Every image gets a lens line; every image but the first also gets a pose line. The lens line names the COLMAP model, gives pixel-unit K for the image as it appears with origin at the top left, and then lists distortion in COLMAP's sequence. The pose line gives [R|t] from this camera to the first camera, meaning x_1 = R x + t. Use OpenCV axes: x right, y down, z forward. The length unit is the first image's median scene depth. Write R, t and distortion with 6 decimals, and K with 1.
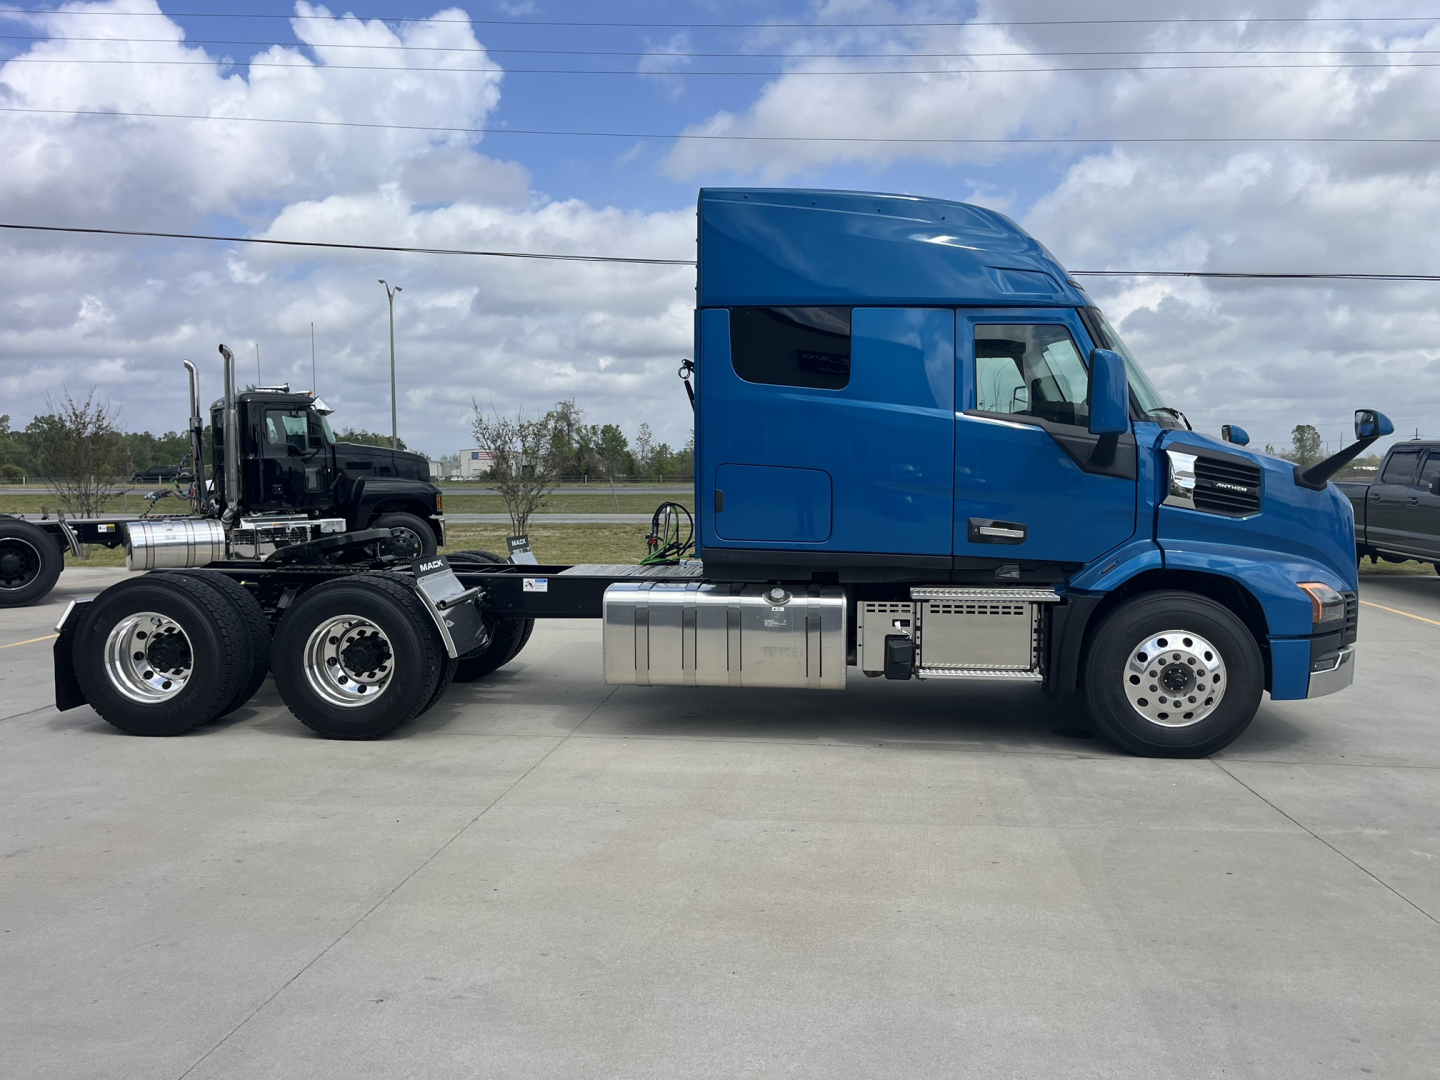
lens RADIAL K [[1149.4, 0, 720.0], [0, 1149.4, 540.0], [0, 0, 1]] dist [0.038167, -0.060032]
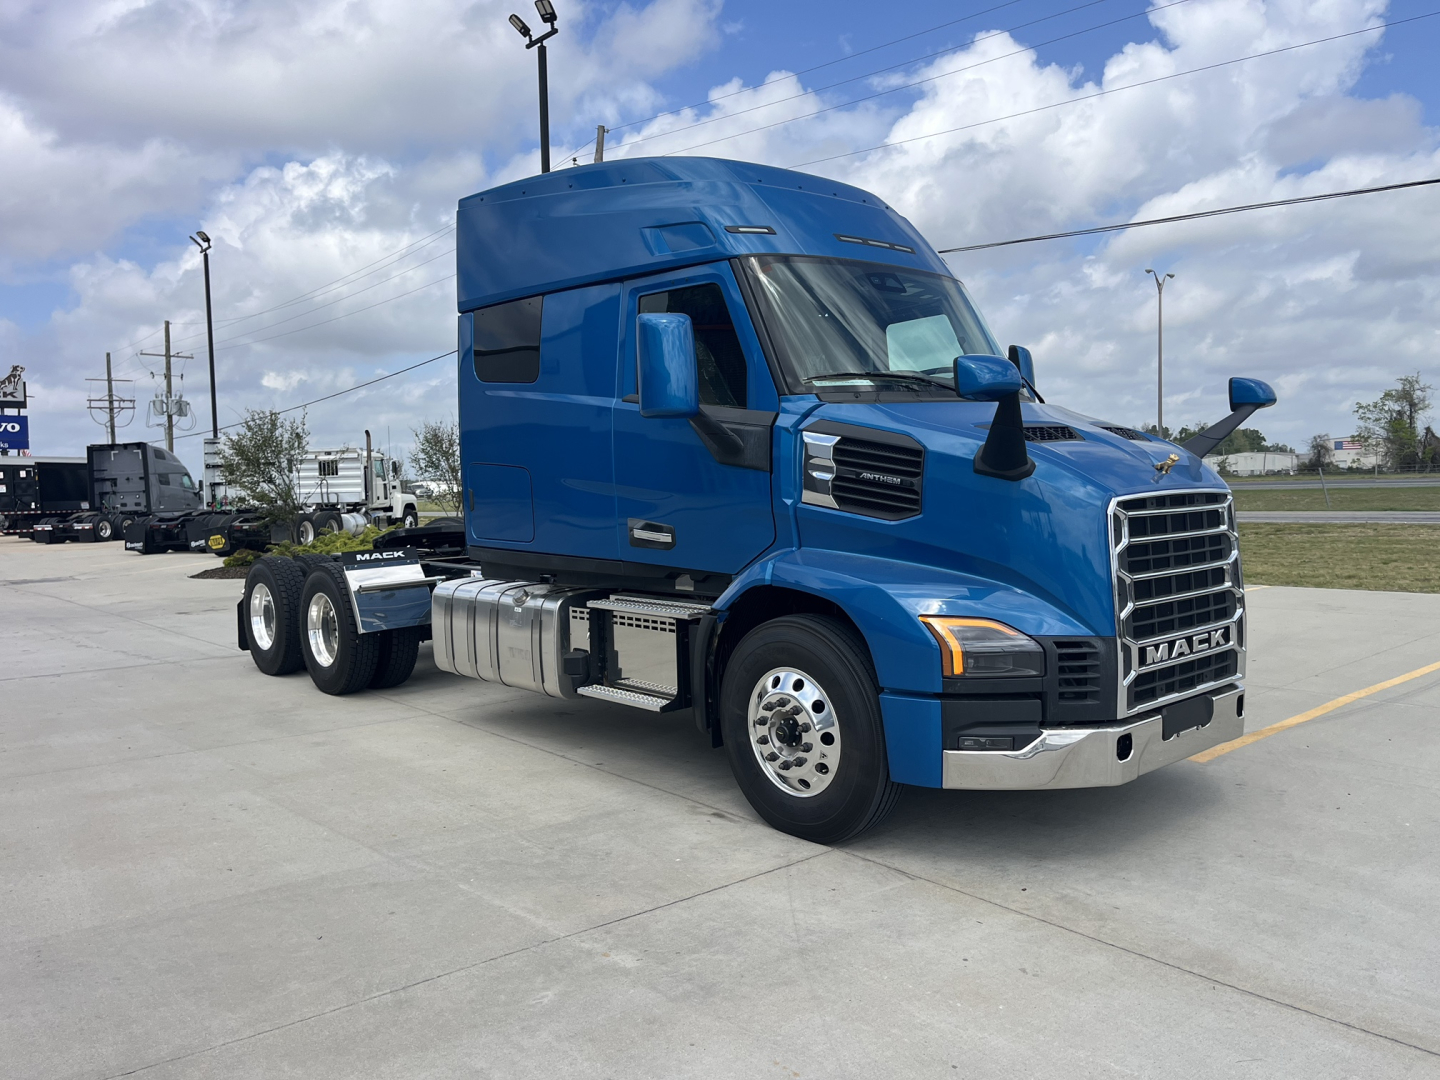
lens RADIAL K [[1144.5, 0, 720.9], [0, 1144.5, 556.4], [0, 0, 1]] dist [0.115744, -0.174419]
pose [[0.707423, 0.027429, -0.706258, 0.862056], [-0.016641, 0.999616, 0.022154, -0.010829], [0.706594, -0.003920, 0.707608, 0.418491]]
